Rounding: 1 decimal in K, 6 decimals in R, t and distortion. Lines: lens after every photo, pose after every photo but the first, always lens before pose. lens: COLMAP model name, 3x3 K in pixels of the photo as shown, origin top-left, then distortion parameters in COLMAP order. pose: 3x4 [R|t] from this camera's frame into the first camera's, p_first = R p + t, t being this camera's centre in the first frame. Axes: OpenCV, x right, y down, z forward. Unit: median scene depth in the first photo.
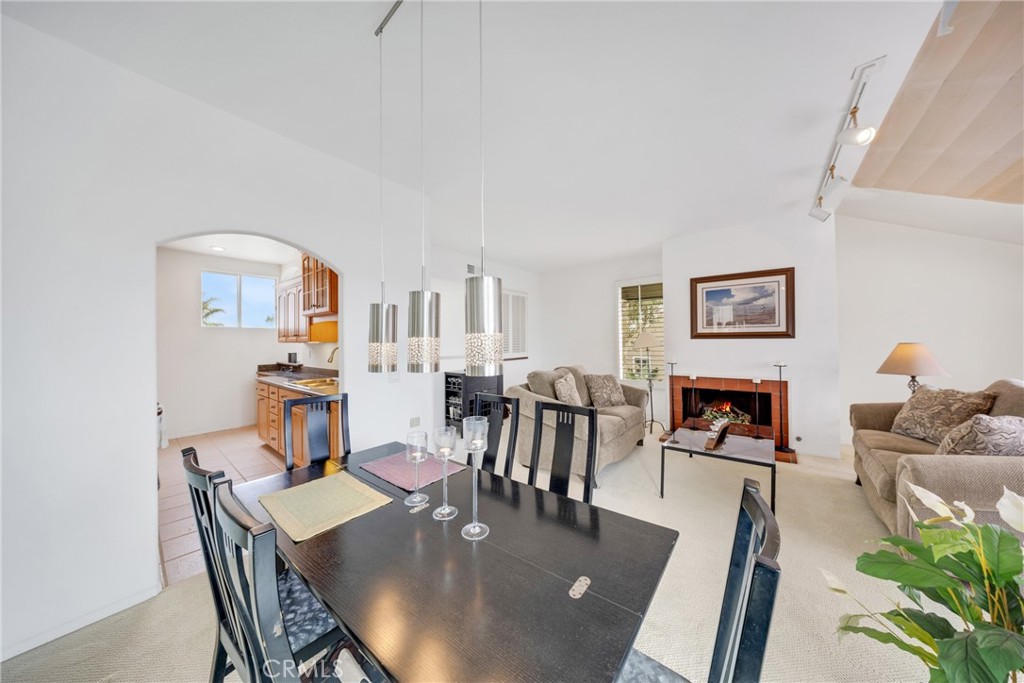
lens RADIAL K [[325.8, 0, 519.3], [0, 325.8, 337.9], [0, 0, 1]] dist [-0.002212, -0.000089]
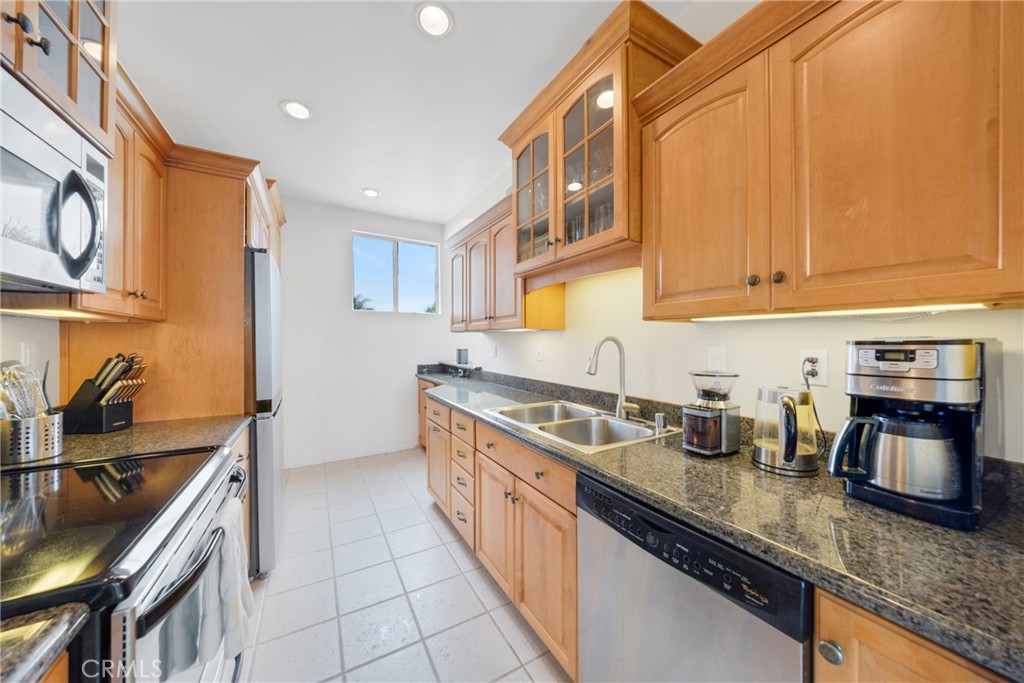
lens RADIAL K [[337.2, 0, 517.1], [0, 337.2, 337.5], [0, 0, 1]] dist [0.000135, -0.000156]
pose [[0.943837, 0.006151, -0.330353, -0.441894], [-0.004353, 0.999971, 0.006181, 0.022673], [0.330382, -0.004396, 0.943837, 0.472908]]
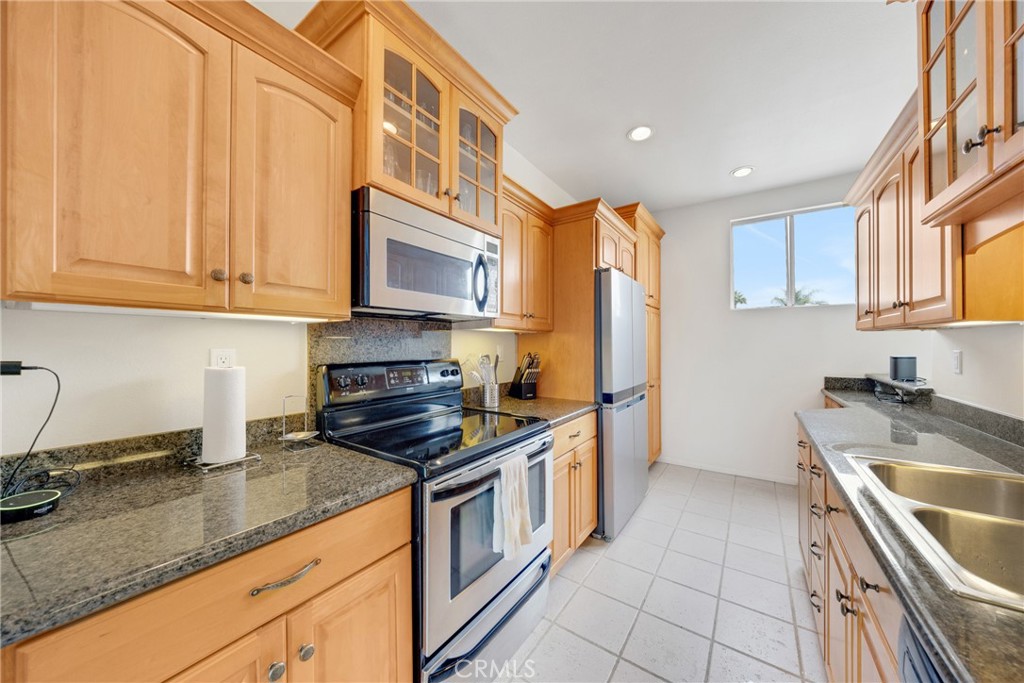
lens RADIAL K [[353.0, 0, 513.7], [0, 353.0, 343.1], [0, 0, 1]] dist [-0.000281, -0.000122]
pose [[0.094488, 0.007763, -0.995496, -0.366620], [0.015264, 0.999841, 0.009246, 0.021558], [0.995409, -0.016069, 0.094354, 0.571018]]
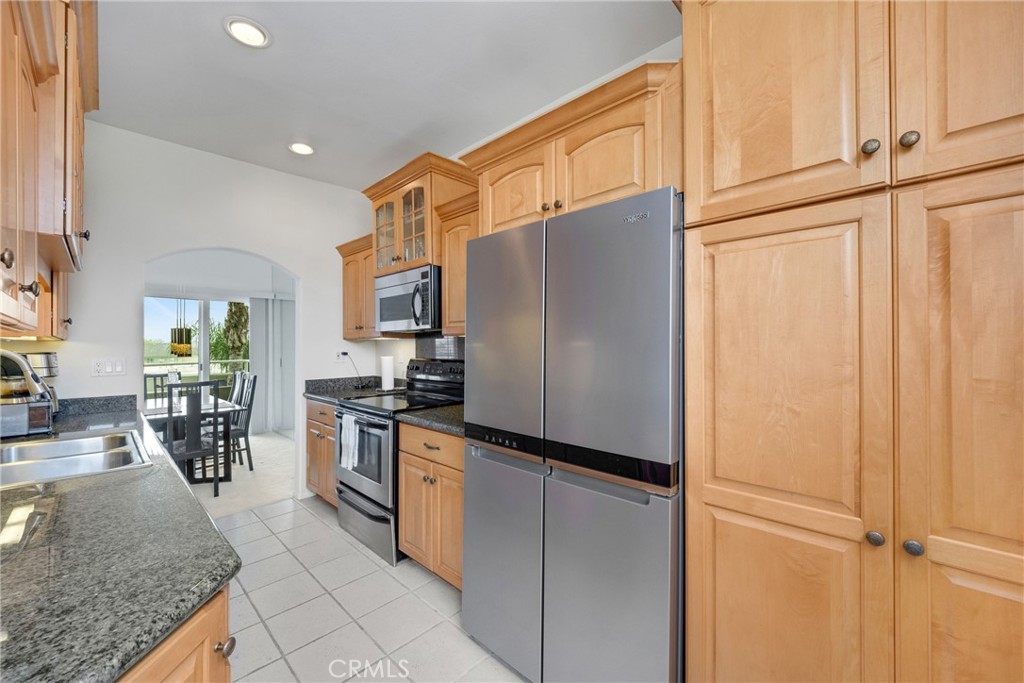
lens RADIAL K [[394.5, 0, 510.7], [0, 394.5, 345.5], [0, 0, 1]] dist [-0.002514, 0.000046]
pose [[-0.997344, 0.011693, 0.071892, -0.928793], [0.010646, 0.999832, -0.014934, 0.030165], [-0.072054, -0.014129, -0.997301, 1.147849]]
